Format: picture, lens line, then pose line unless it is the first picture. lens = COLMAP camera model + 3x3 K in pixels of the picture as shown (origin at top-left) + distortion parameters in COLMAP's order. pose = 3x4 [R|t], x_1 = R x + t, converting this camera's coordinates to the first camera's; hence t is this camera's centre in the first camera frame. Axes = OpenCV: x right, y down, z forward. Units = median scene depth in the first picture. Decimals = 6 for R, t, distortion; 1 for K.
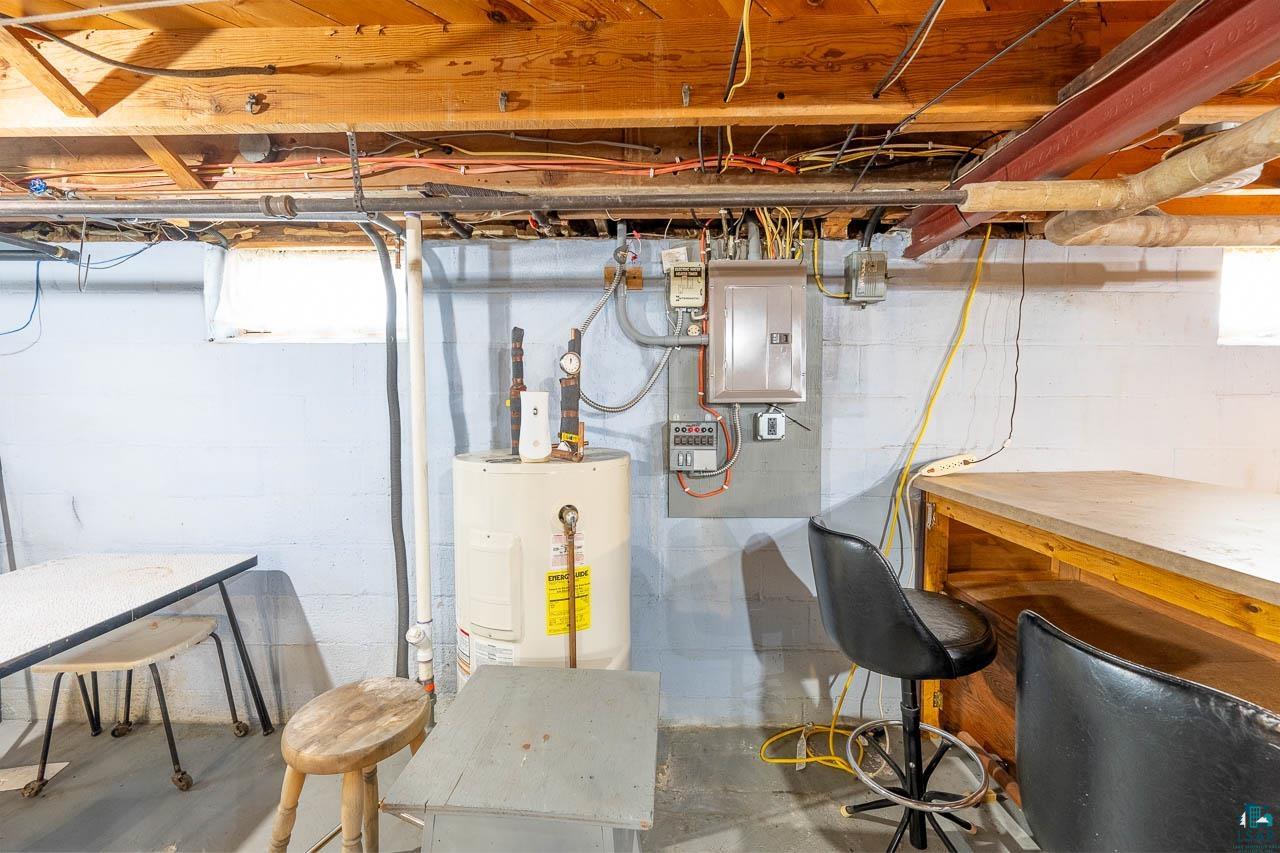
lens RADIAL K [[498.2, 0, 639.8], [0, 498.2, 428.8], [0, 0, 1]] dist [-0.003523, -0.000263]
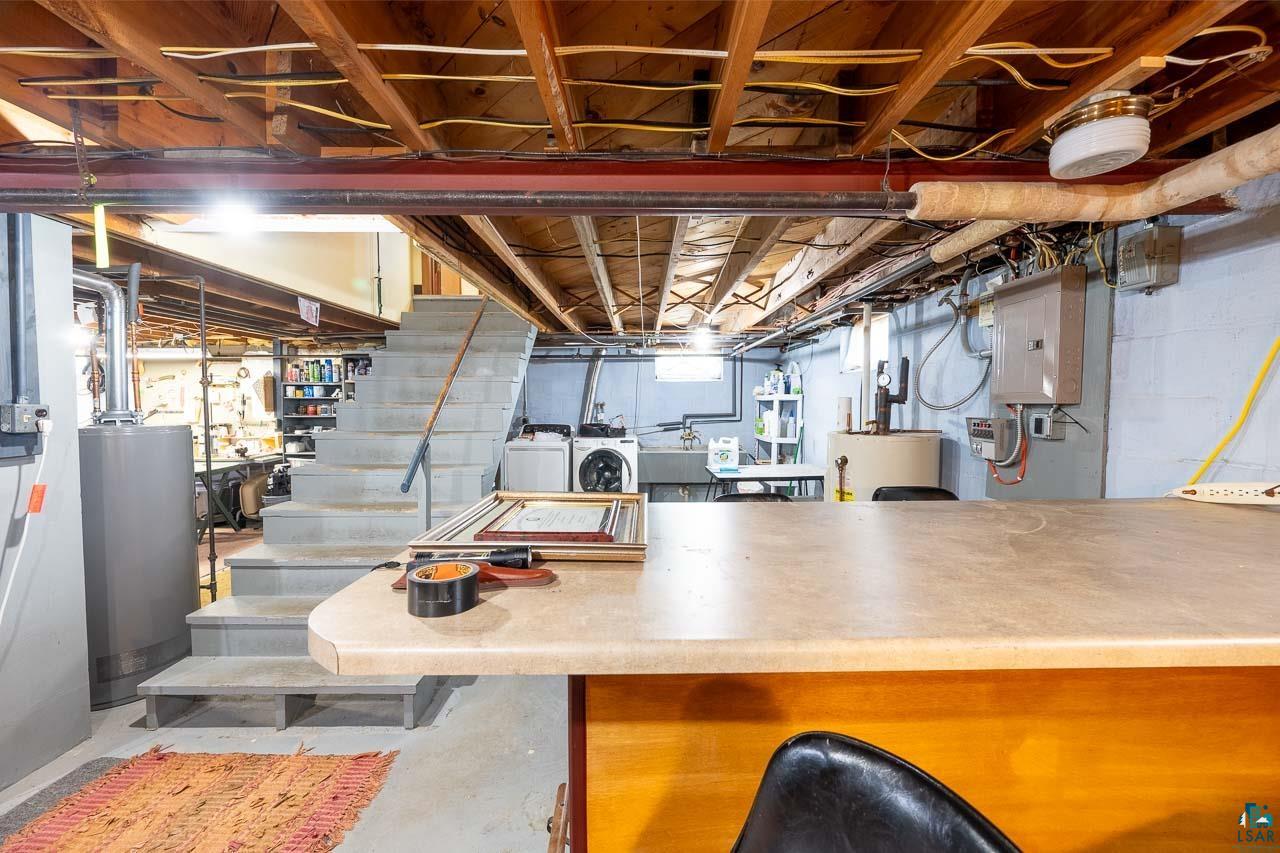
lens RADIAL K [[498.2, 0, 640.0], [0, 498.2, 426.3], [0, 0, 1]] dist [-0.003523, -0.000263]
pose [[0.019878, 0.050469, -0.998528, 1.326446], [-0.051424, 0.997455, 0.049391, -0.012688], [0.998479, 0.050367, 0.022422, 0.117490]]
